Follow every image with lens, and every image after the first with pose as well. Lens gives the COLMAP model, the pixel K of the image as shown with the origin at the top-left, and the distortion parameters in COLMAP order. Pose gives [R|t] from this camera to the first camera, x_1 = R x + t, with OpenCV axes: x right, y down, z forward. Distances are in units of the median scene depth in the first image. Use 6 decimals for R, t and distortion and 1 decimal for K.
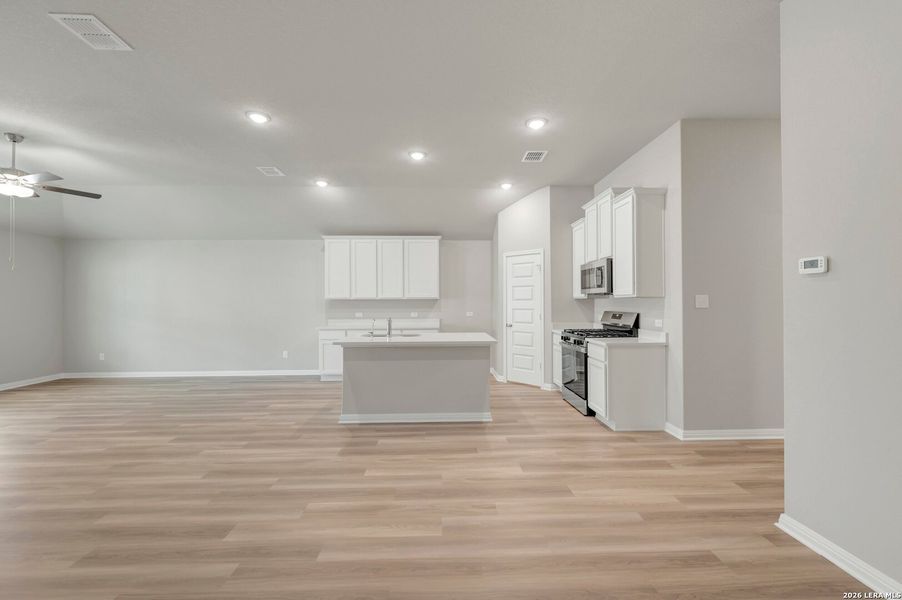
lens RADIAL K [[356.4, 0, 455.0], [0, 356.4, 304.0], [0, 0, 1]] dist [-0.000654, -0.000548]
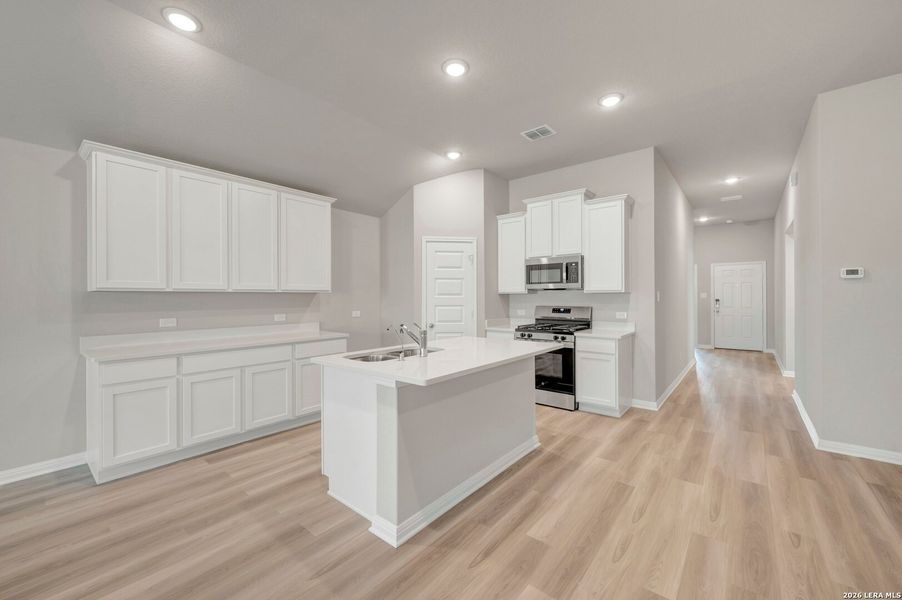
lens RADIAL K [[356.4, 0, 454.1], [0, 356.4, 298.0], [0, 0, 1]] dist [-0.000654, -0.000548]
pose [[0.661068, 0.000181, 0.750326, -0.604828], [0.004874, 0.999978, -0.004535, 0.000054], [-0.750310, 0.006655, 0.661052, 0.588966]]
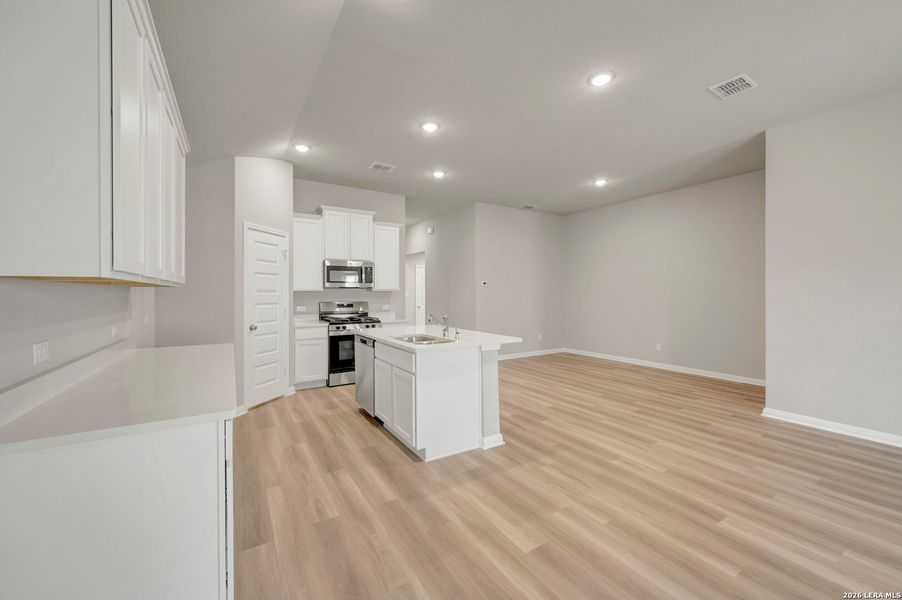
lens RADIAL K [[356.4, 0, 450.8], [0, 356.4, 297.5], [0, 0, 1]] dist [-0.000654, -0.000548]
pose [[-0.492243, -0.003818, 0.870449, -0.916706], [0.010243, 0.999896, 0.010178, -0.003228], [-0.870398, 0.013926, -0.492153, 1.419959]]
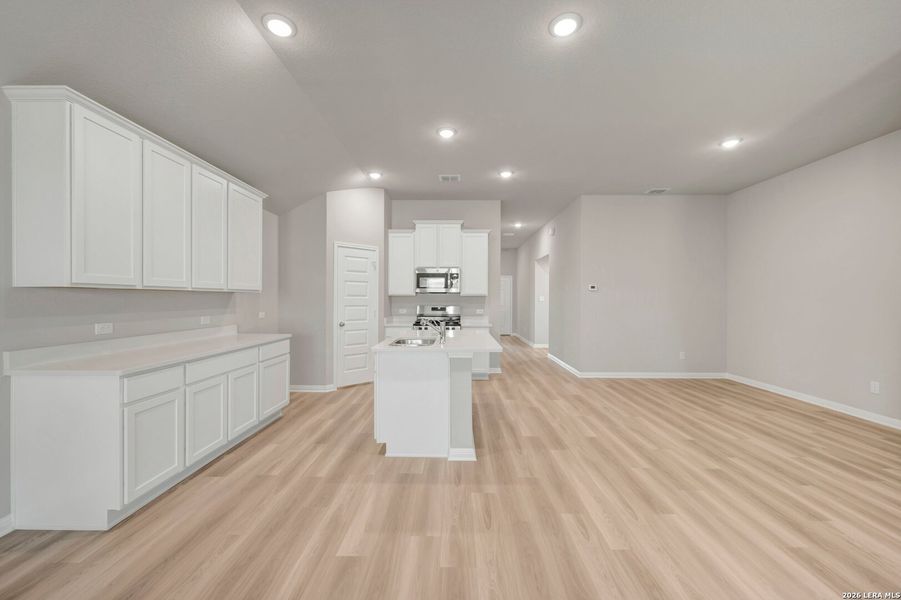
lens RADIAL K [[356.0, 0, 452.2], [0, 356.0, 299.7], [0, 0, 1]] dist [-0.000654, -0.000548]
pose [[0.050241, 0.001565, 0.998736, -1.016619], [0.002510, 0.999995, -0.001694, 0.000949], [-0.998734, 0.002592, 0.050237, 0.960136]]
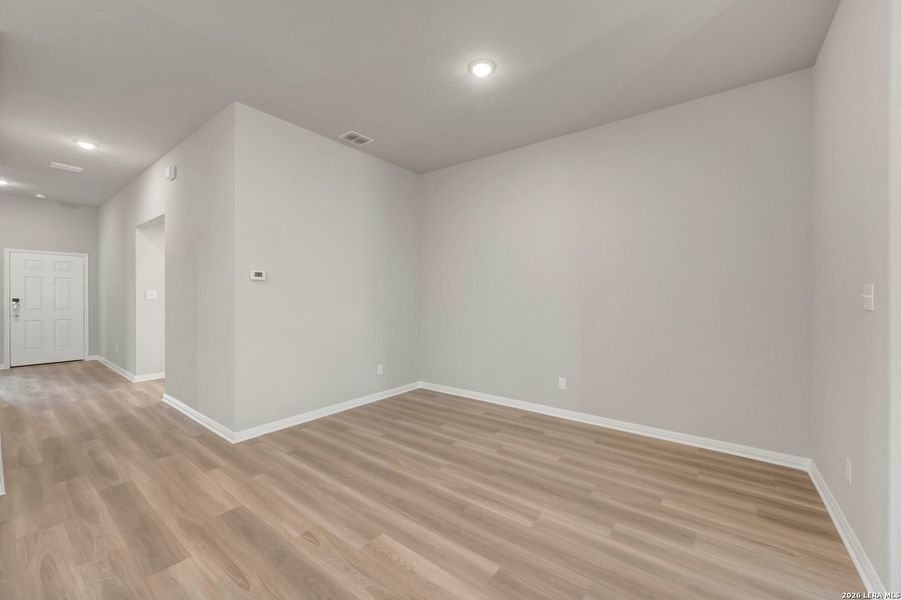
lens RADIAL K [[356.0, 0, 454.5], [0, 356.0, 296.9], [0, 0, 1]] dist [-0.000654, -0.000548]
pose [[-0.773916, -0.000245, 0.633288, -0.400673], [0.004507, 0.999972, 0.005895, -0.003044], [-0.633272, 0.007416, -0.773894, 0.806220]]
